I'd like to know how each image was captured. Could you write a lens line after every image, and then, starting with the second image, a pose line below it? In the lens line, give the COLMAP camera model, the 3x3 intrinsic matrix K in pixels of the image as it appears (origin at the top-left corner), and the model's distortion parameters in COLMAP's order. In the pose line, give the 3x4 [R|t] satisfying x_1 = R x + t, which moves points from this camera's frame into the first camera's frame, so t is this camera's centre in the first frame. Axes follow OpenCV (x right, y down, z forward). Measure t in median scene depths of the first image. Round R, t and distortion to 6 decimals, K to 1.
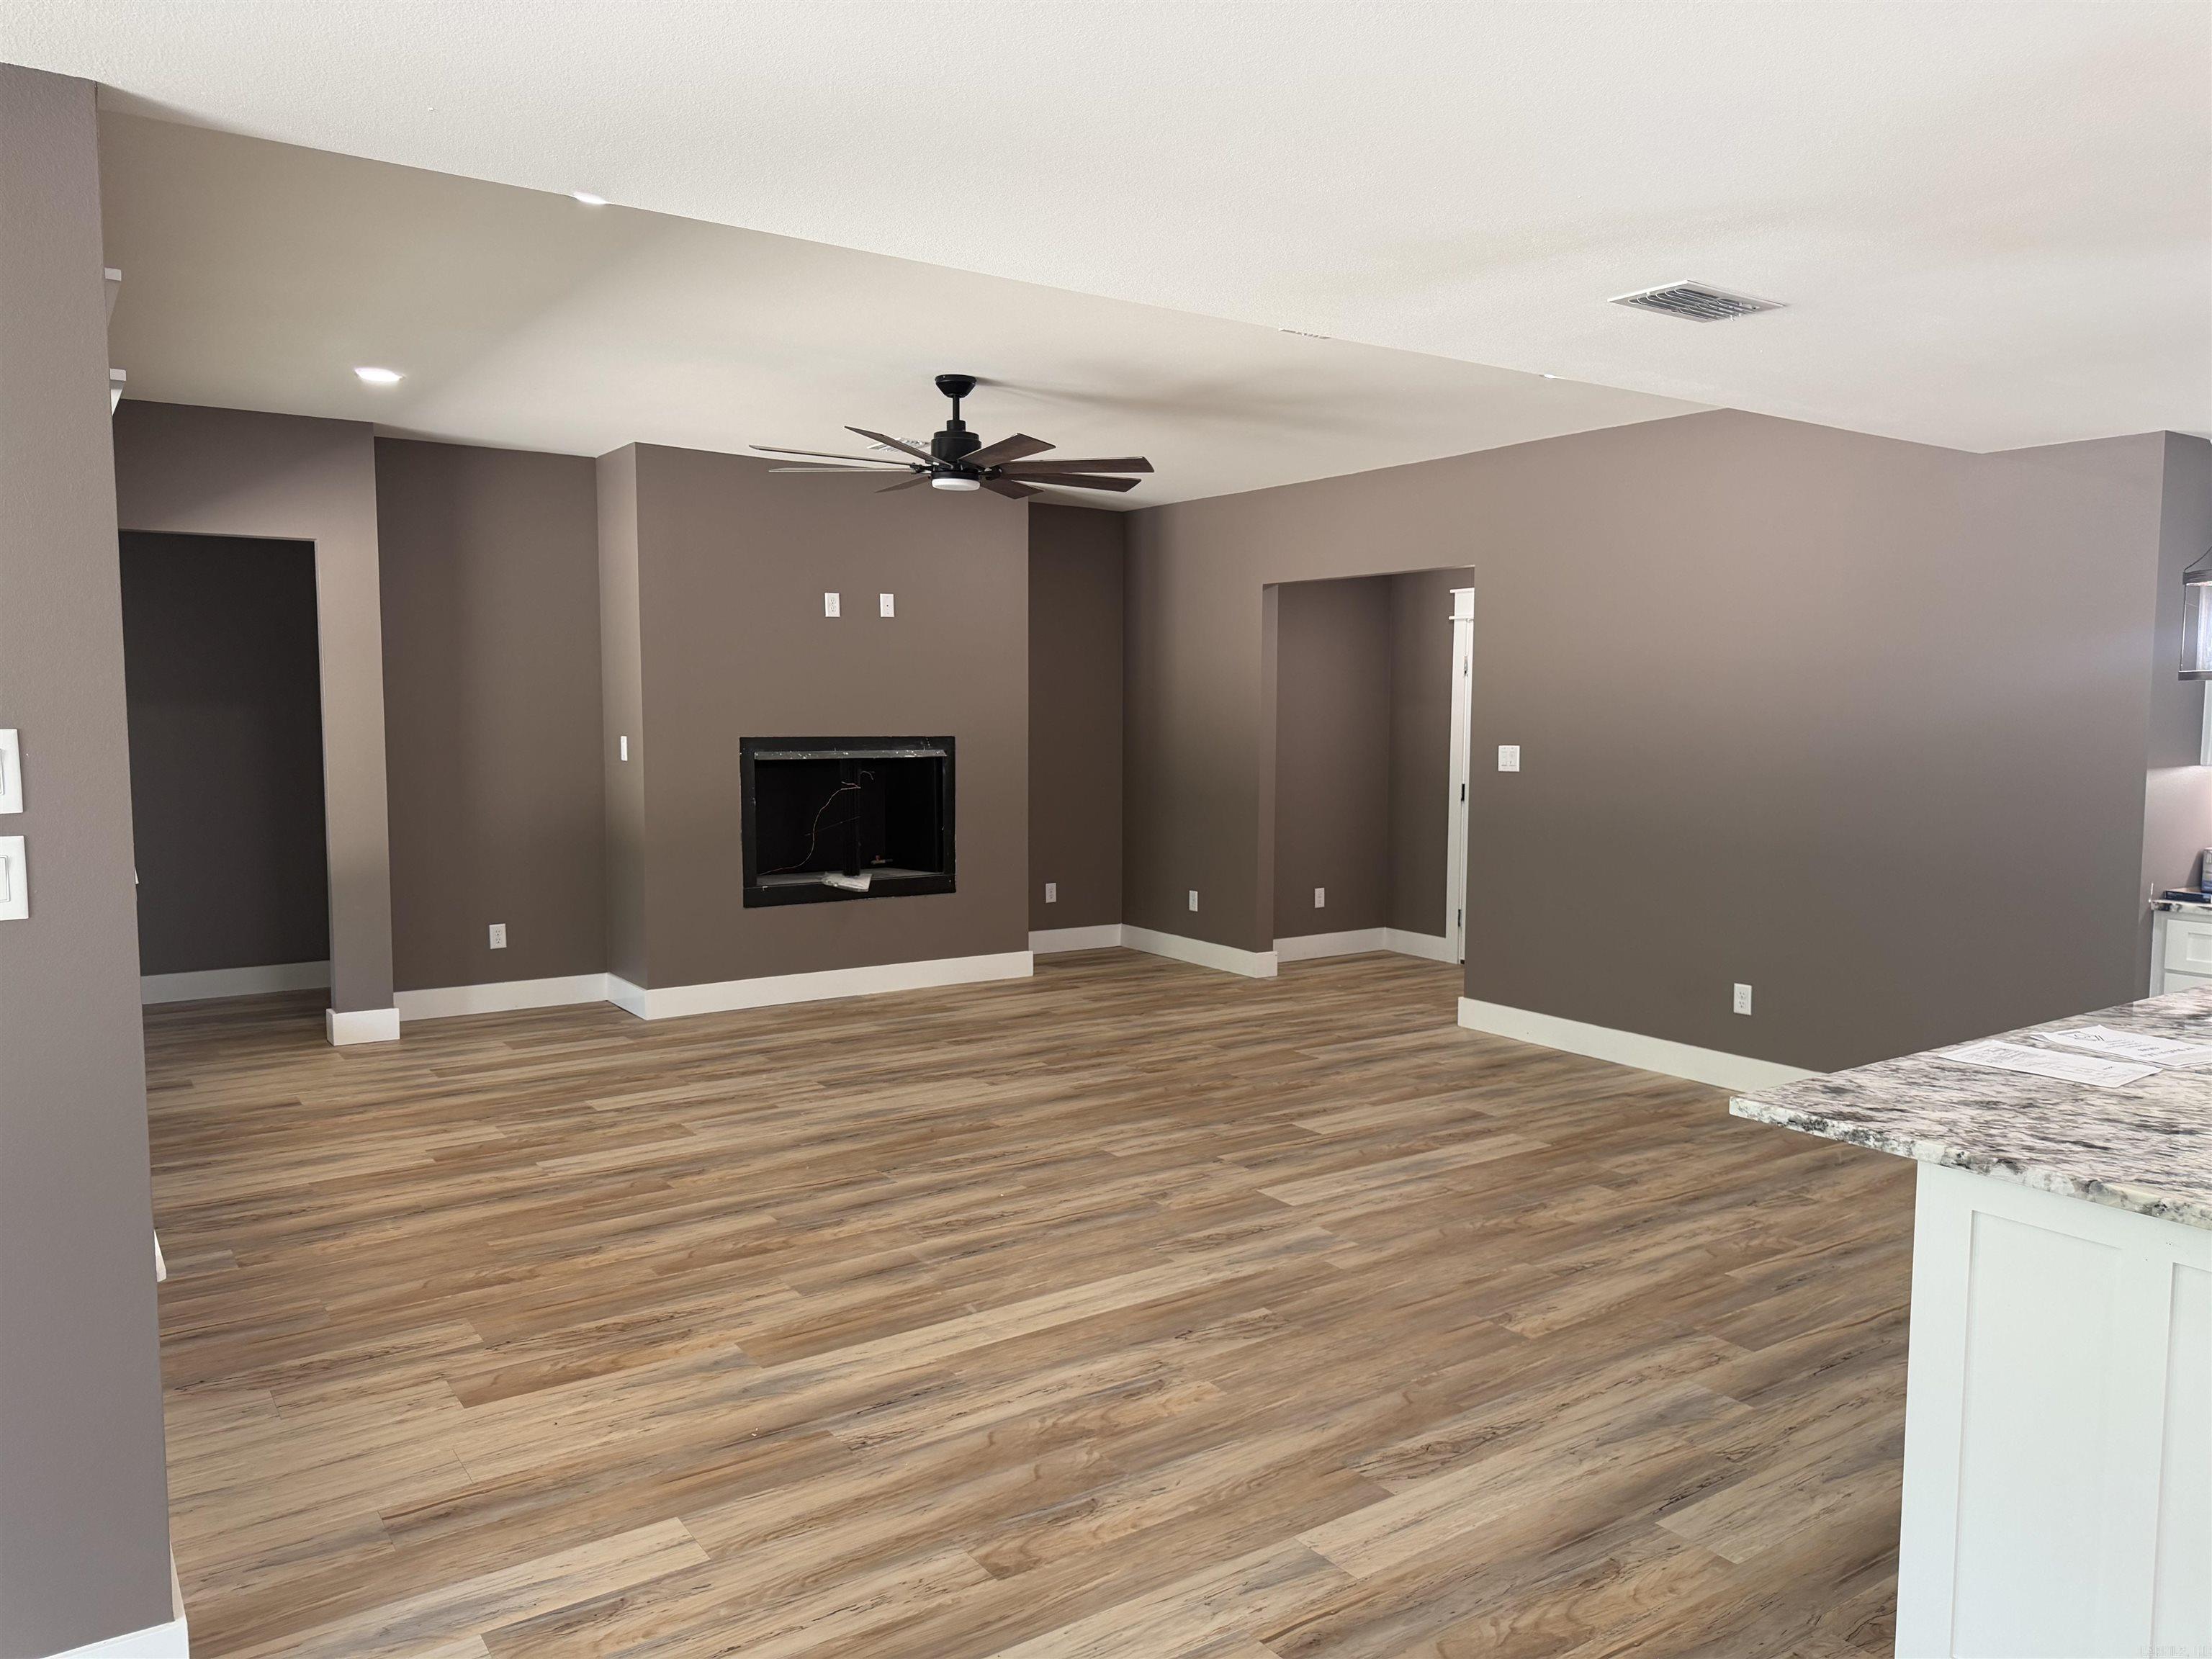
lens RADIAL K [[1532.1, 0, 1105.6], [0, 1532.1, 817.5], [0, 0, 1]] dist [0.171715, -0.310577]
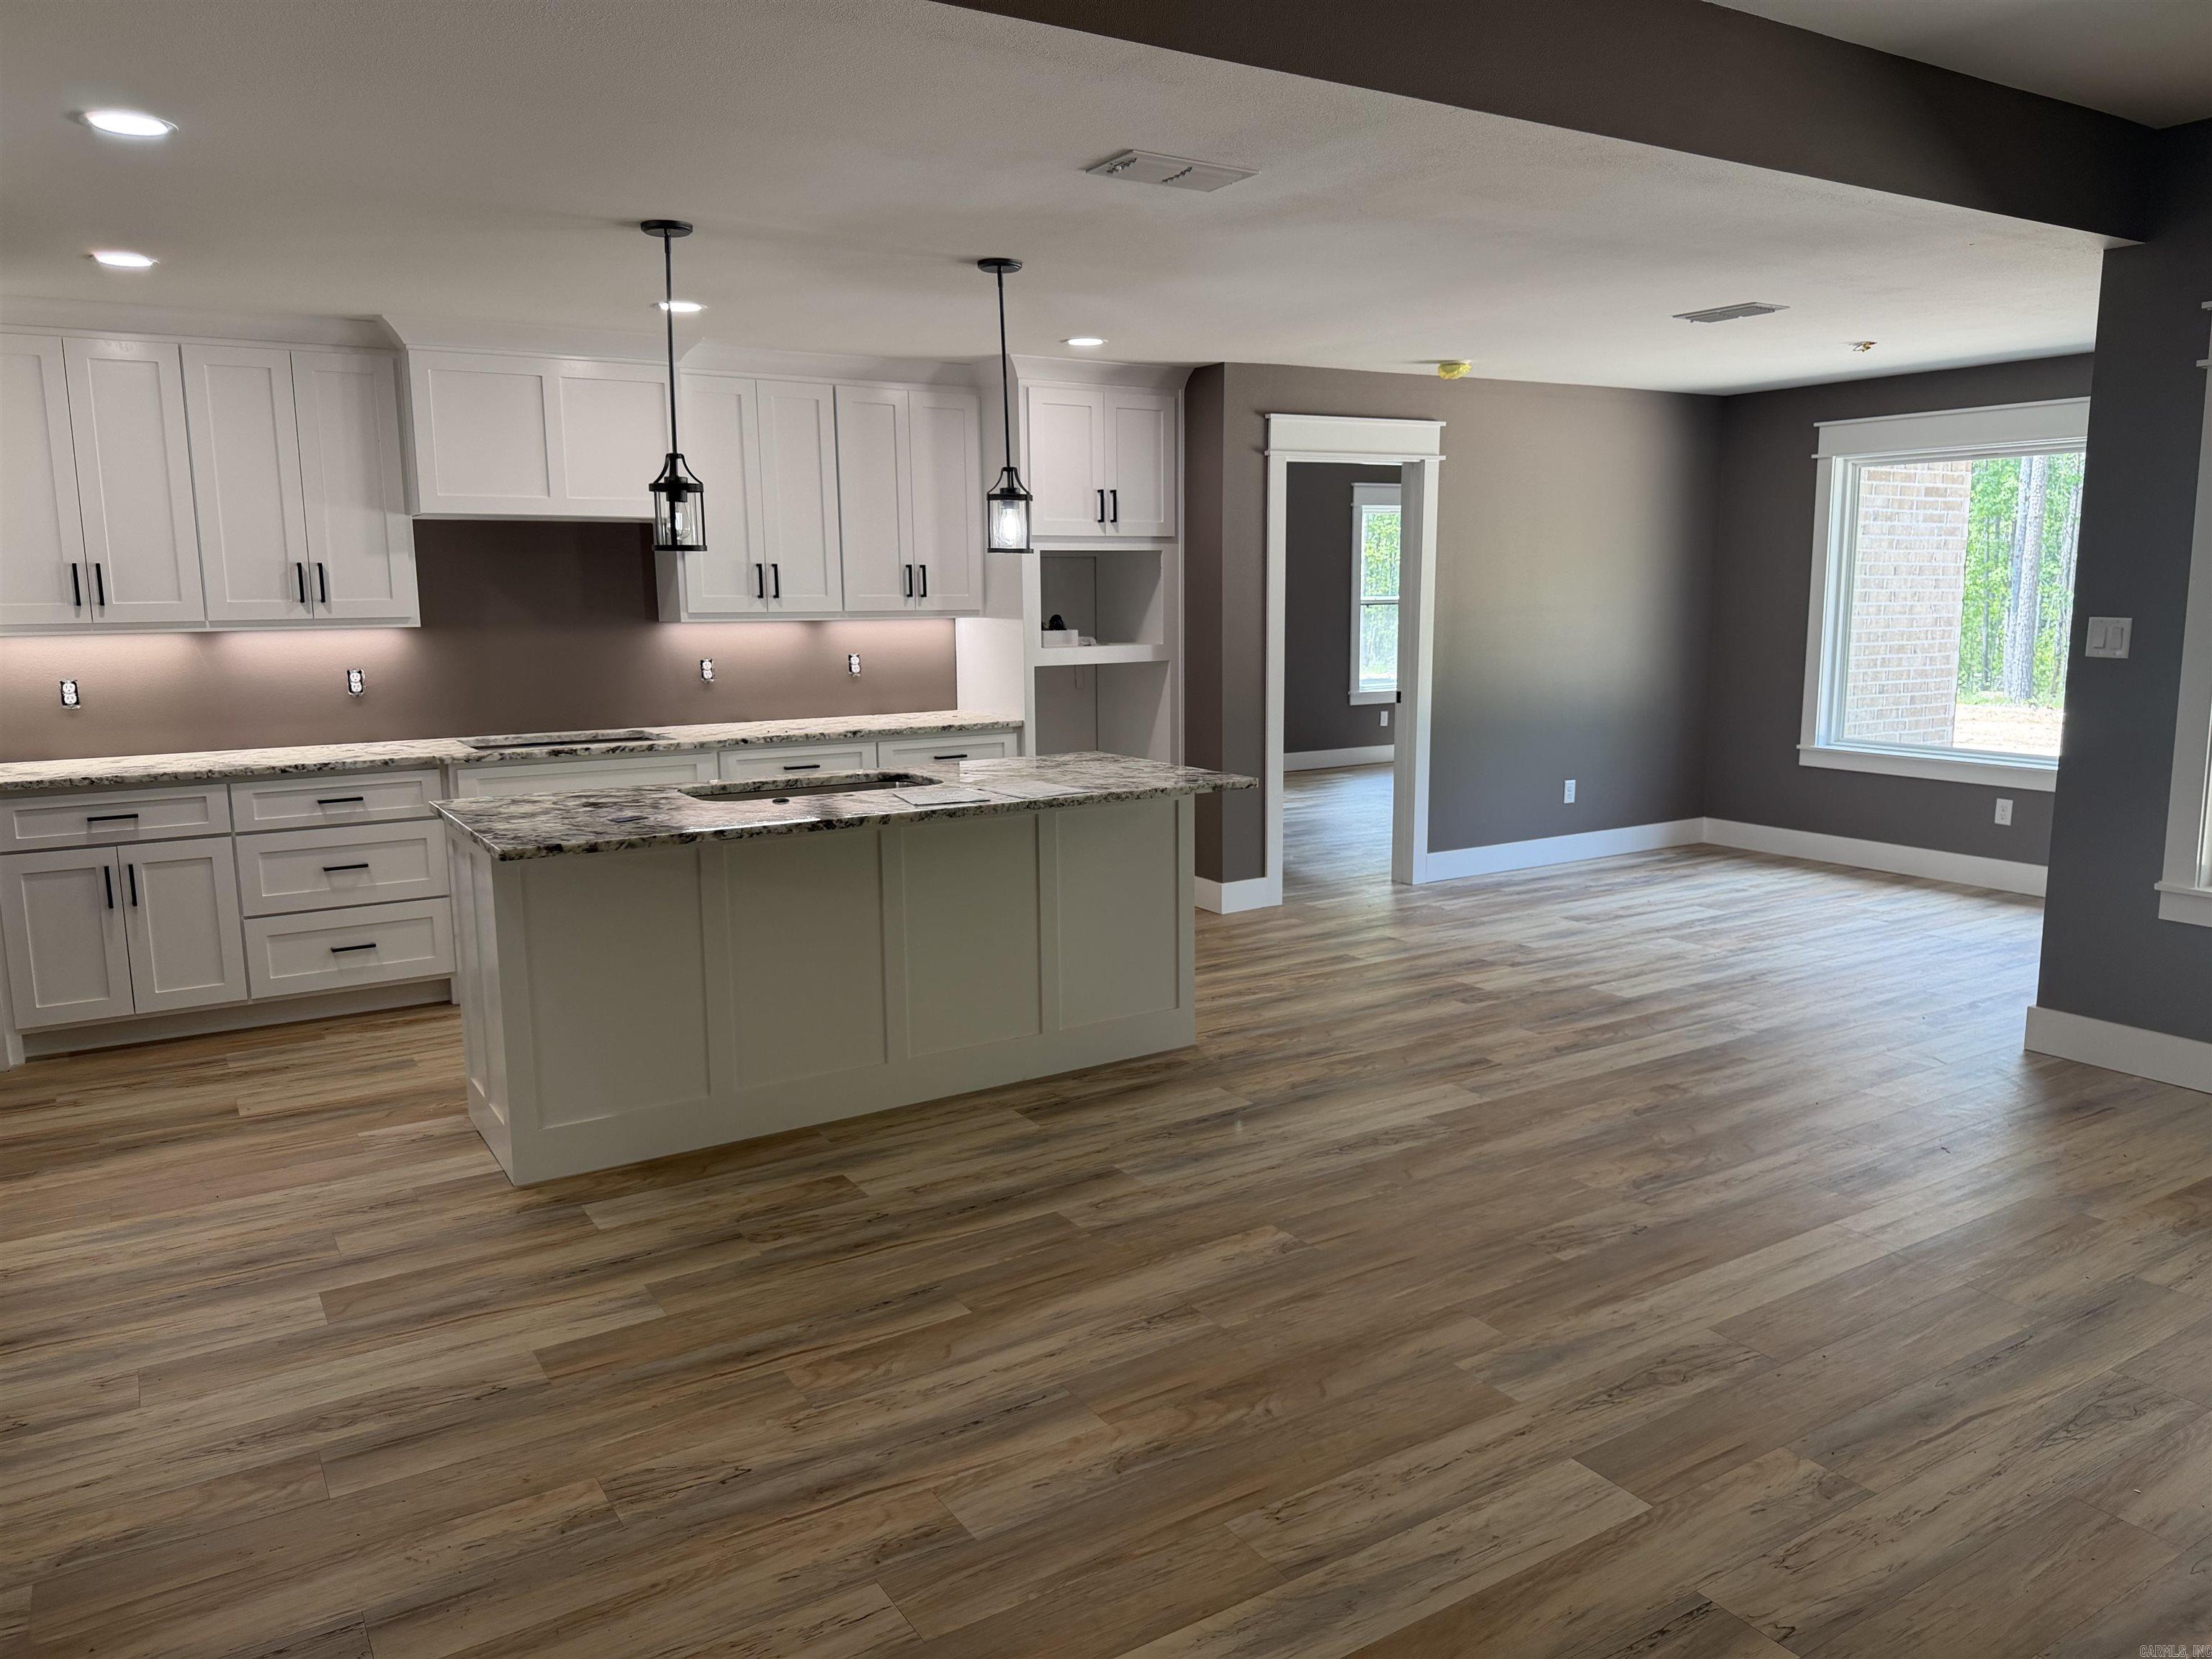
lens RADIAL K [[1553.6, 0, 1111.7], [0, 1553.6, 827.2], [0, 0, 1]] dist [0.111041, -0.161830]
pose [[-0.998908, -0.002704, 0.046639, 0.216475], [0.008232, 0.972514, 0.232698, -0.086135], [-0.045986, 0.232828, -0.971430, 1.251129]]
